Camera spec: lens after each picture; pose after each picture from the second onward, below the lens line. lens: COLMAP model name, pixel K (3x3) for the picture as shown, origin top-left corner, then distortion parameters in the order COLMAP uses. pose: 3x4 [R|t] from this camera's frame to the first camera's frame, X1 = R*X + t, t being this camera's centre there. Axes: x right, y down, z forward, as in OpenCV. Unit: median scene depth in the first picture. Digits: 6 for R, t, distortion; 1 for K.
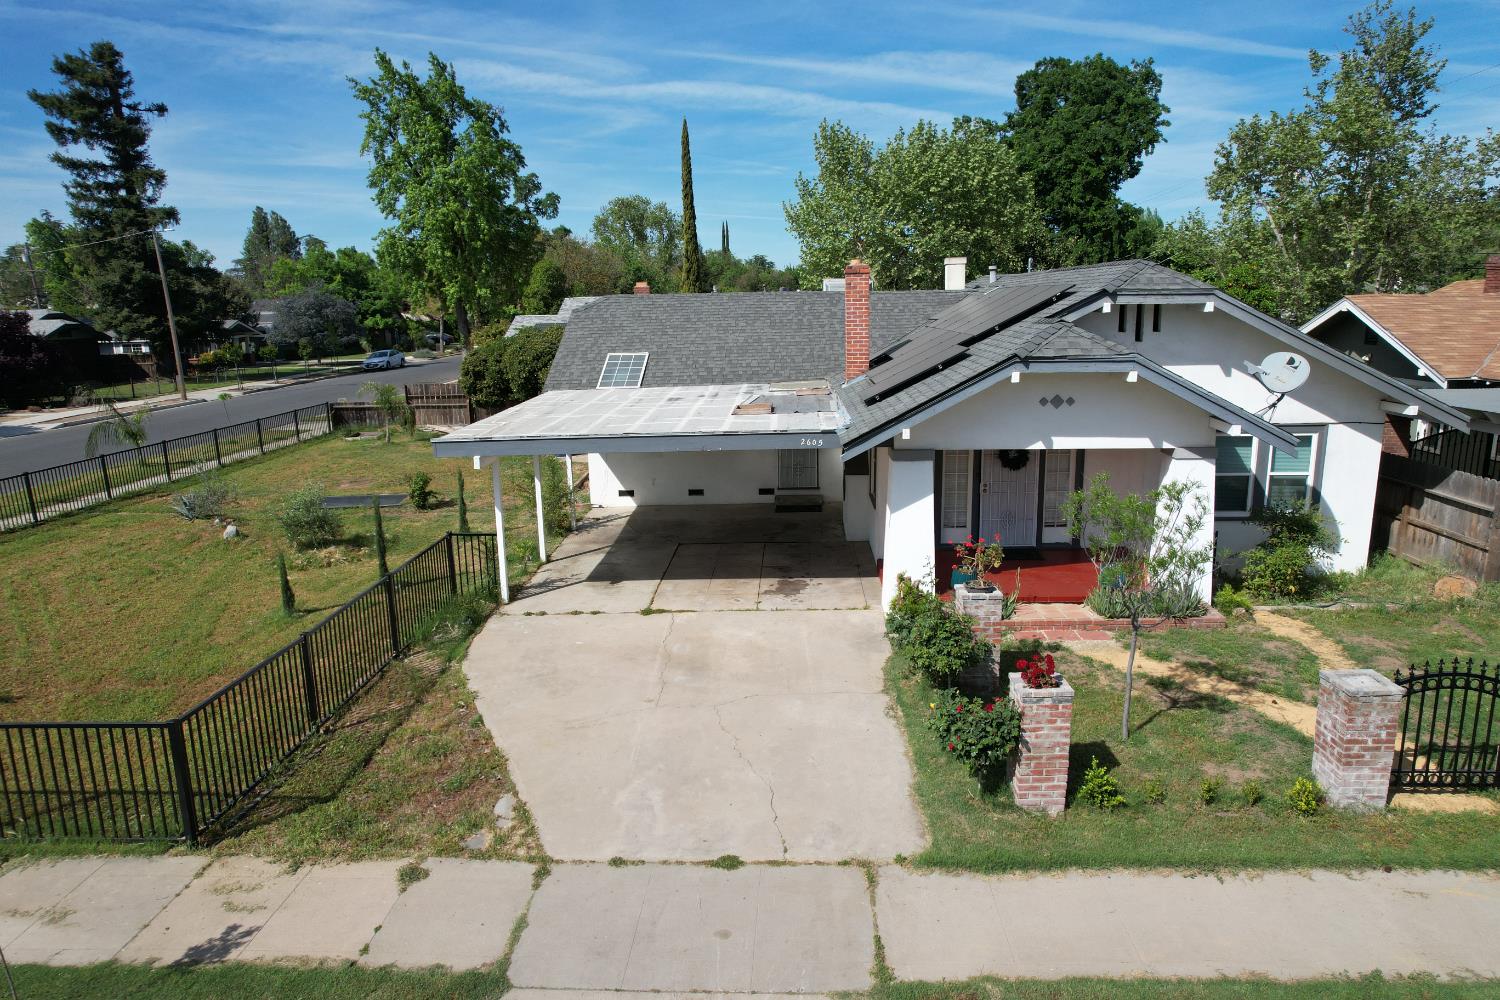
lens RADIAL K [[956.5, 0, 752.5], [0, 956.5, 504.7], [0, 0, 1]] dist [-0.078838, 0.070764]
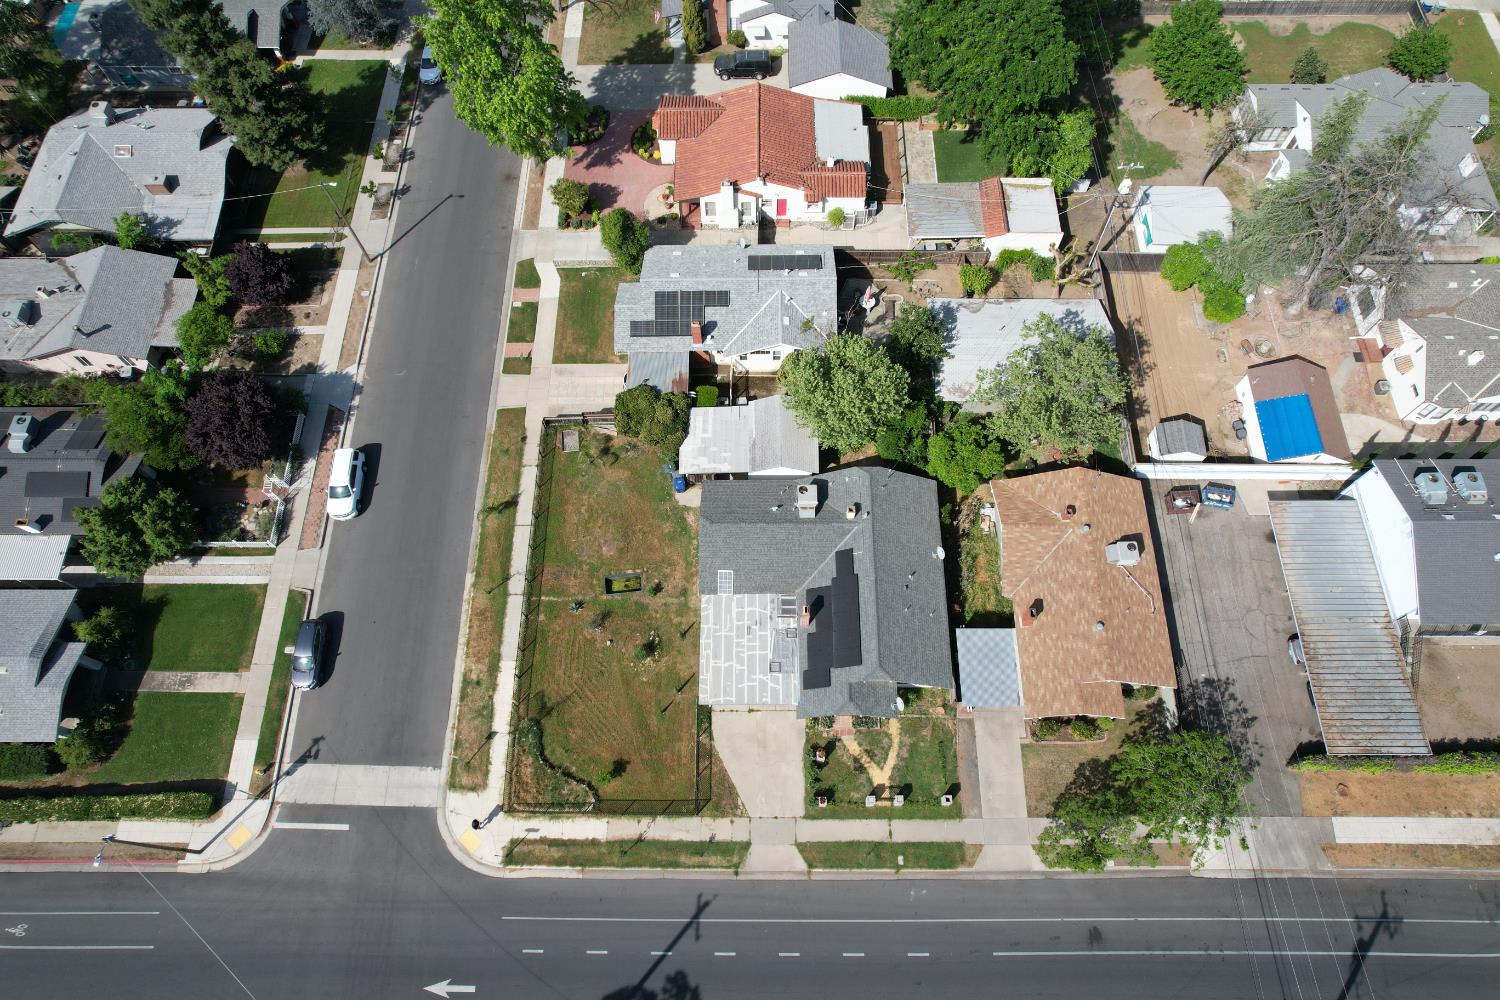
lens RADIAL K [[956.5, 0, 746.4], [0, 956.5, 494.2], [0, 0, 1]] dist [-0.078838, 0.070764]
pose [[0.999467, -0.027579, 0.017463, -0.169905], [0.003032, 0.611091, 0.791554, -3.762555], [-0.032501, -0.791079, 0.610849, -0.792362]]
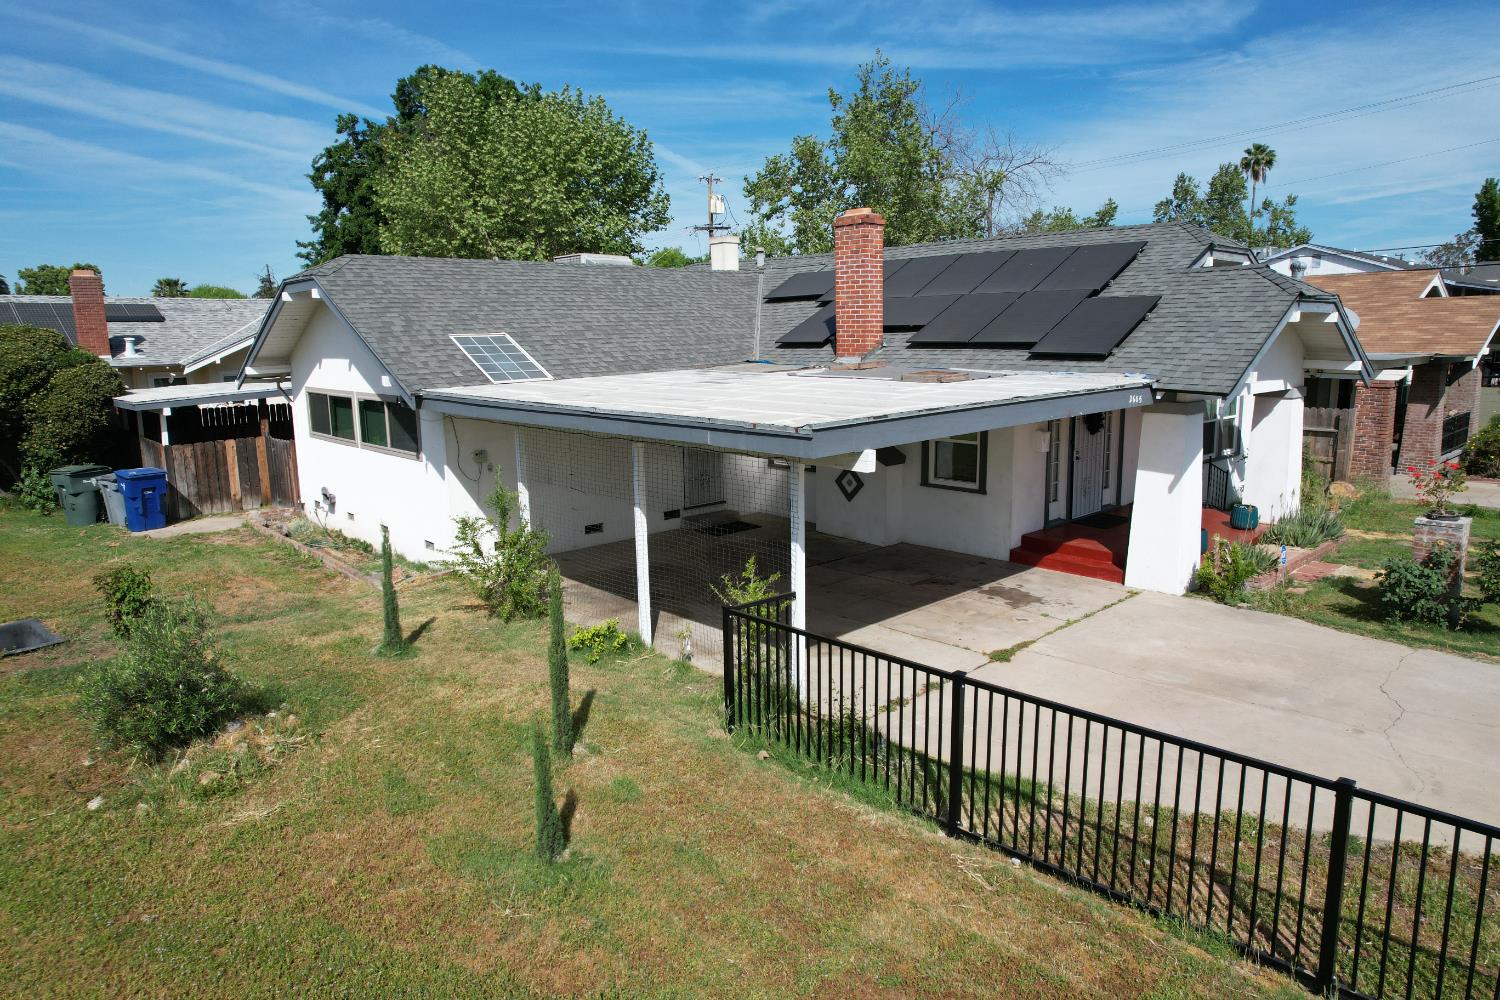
lens RADIAL K [[956.5, 0, 751.2], [0, 956.5, 508.2], [0, 0, 1]] dist [-0.078838, 0.070764]
pose [[0.703375, -0.121989, 0.700273, -0.711683], [0.151612, 0.988240, 0.019870, -0.036847], [-0.694462, 0.092194, 0.713599, 0.619115]]
